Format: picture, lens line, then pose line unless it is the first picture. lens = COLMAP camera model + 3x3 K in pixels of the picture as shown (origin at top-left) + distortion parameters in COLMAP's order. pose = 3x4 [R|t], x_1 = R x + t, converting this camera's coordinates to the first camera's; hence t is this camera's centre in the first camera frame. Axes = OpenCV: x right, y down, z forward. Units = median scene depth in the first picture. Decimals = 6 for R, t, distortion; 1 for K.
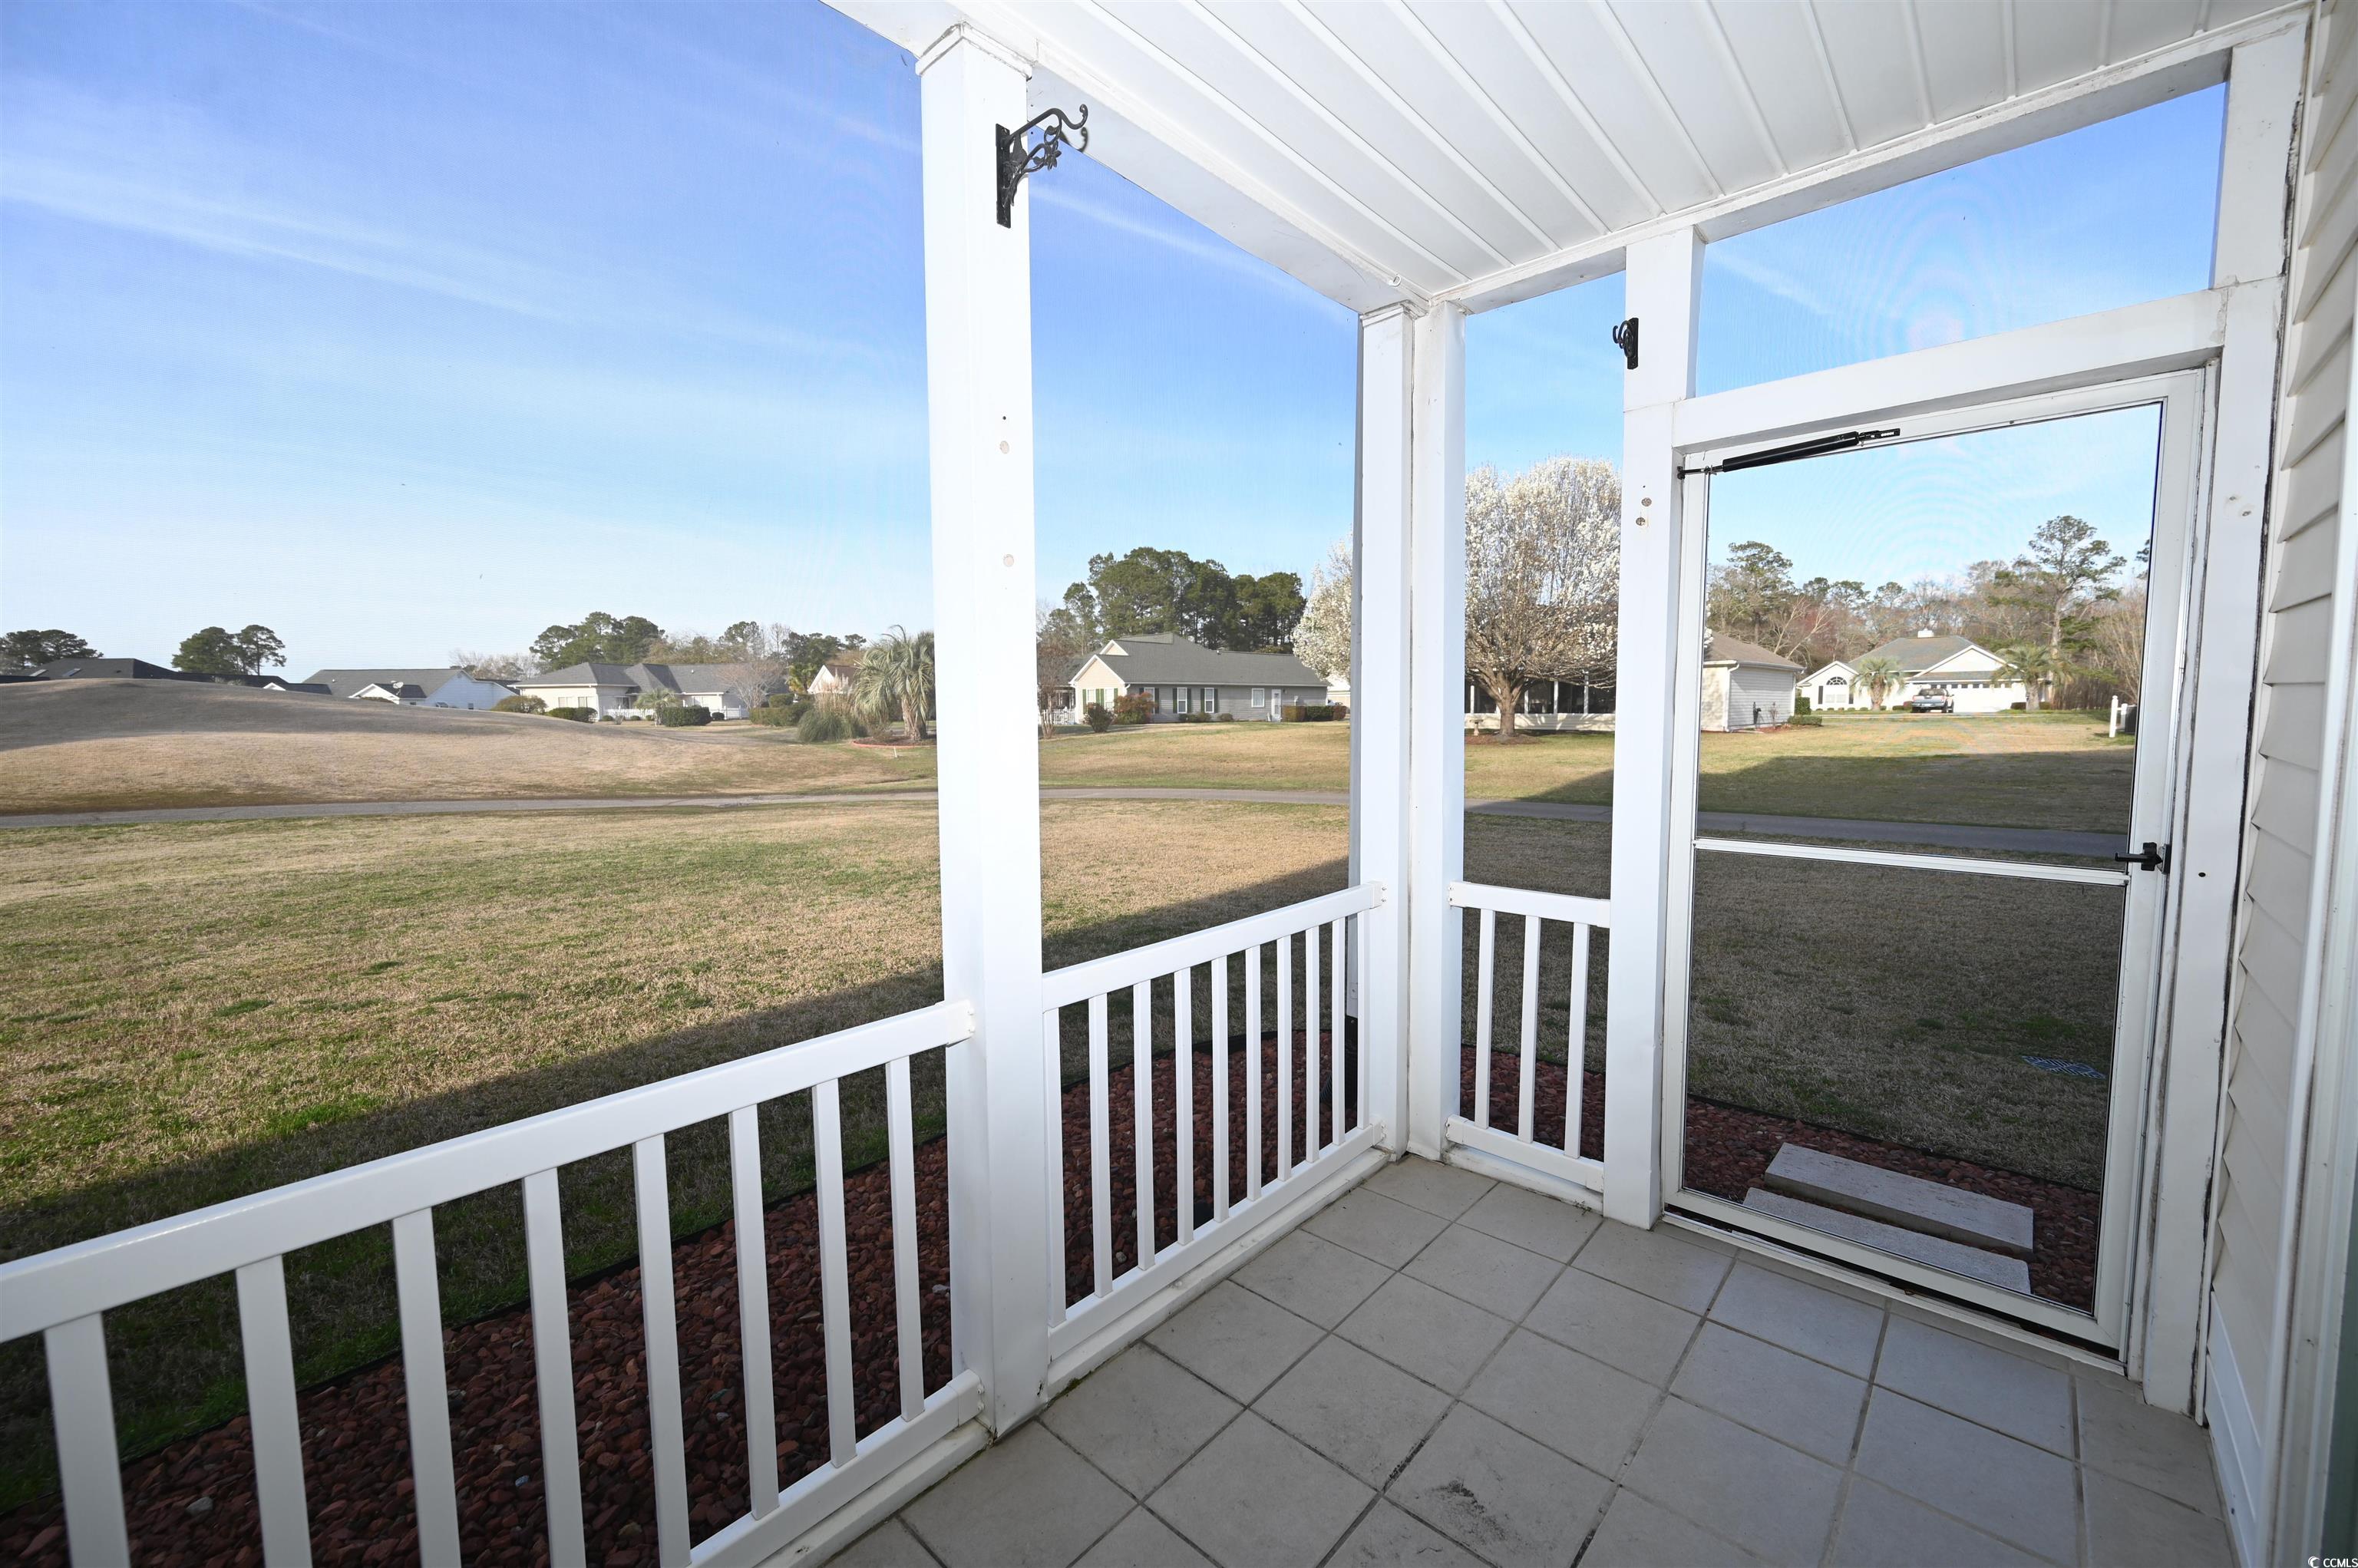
lens RADIAL K [[928.0, 0, 1176.3], [0, 928.0, 794.8], [0, 0, 1]] dist [-0.001097, 0.000422]
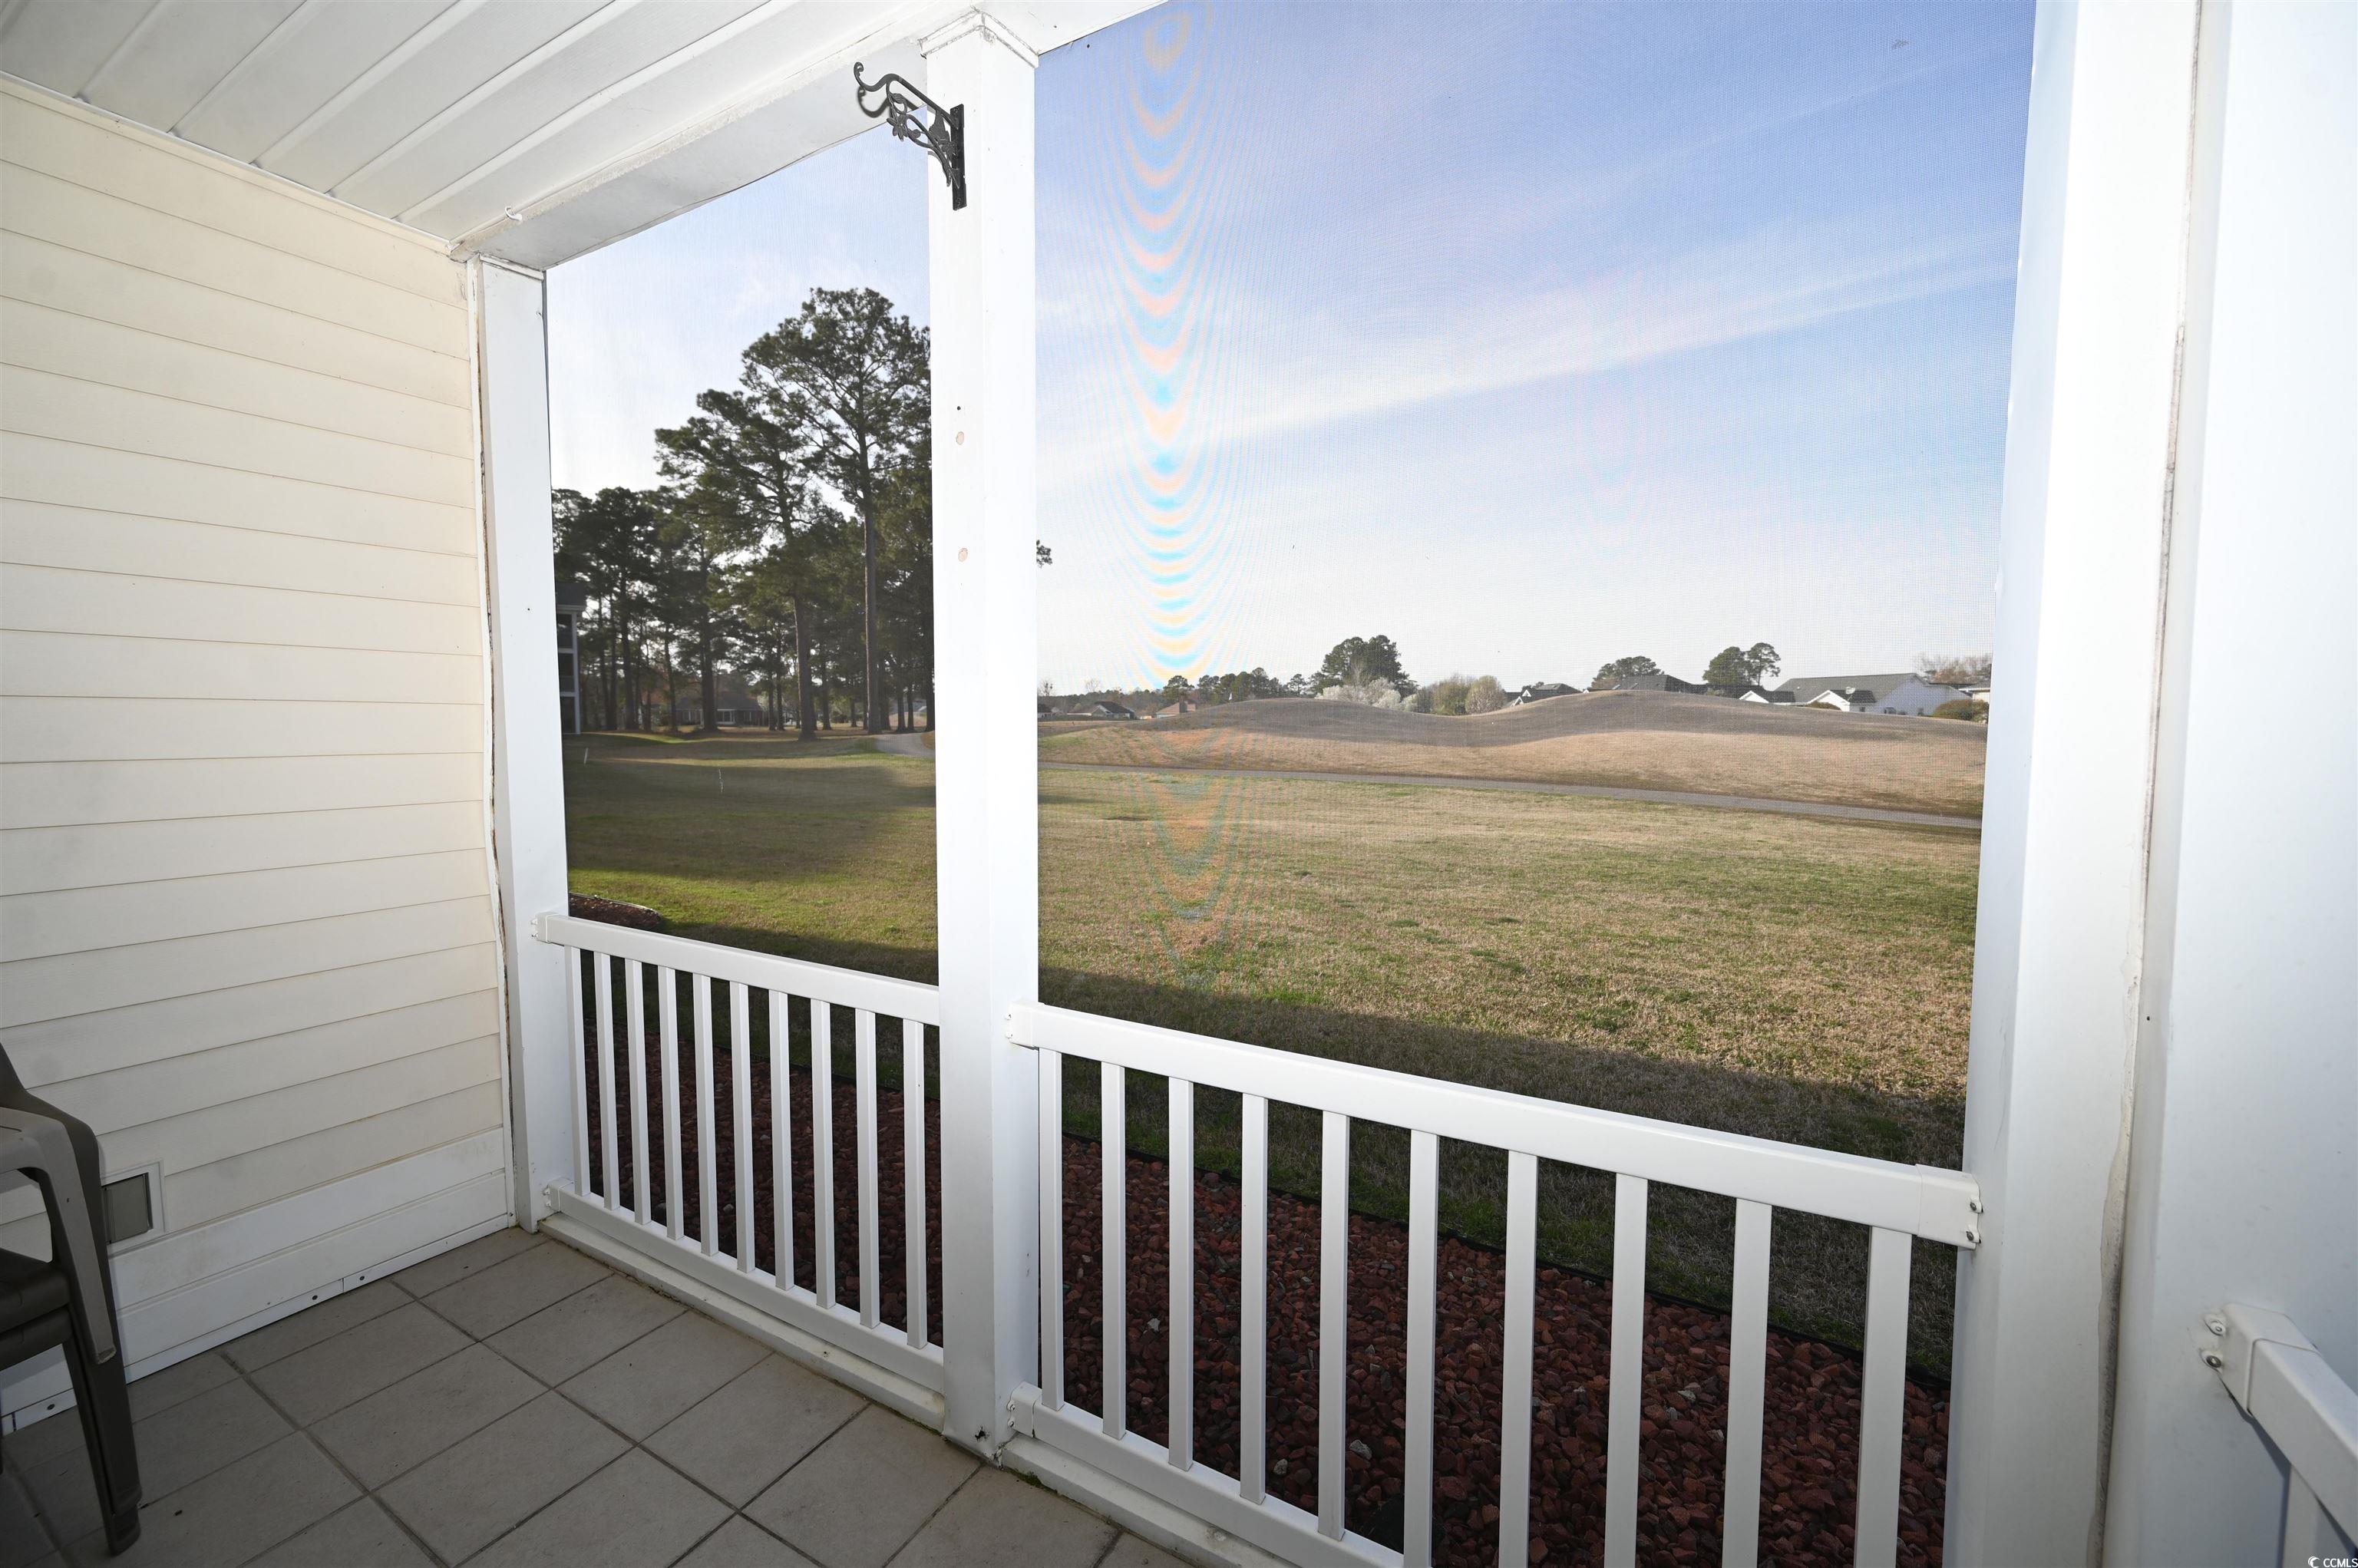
lens RADIAL K [[928.0, 0, 1180.2], [0, 928.0, 765.4], [0, 0, 1]] dist [-0.001097, 0.000422]
pose [[0.230503, 0.058157, -0.971332, 0.292714], [-0.093649, 0.994905, 0.037344, -0.033374], [0.968555, 0.082357, 0.234775, 0.347392]]
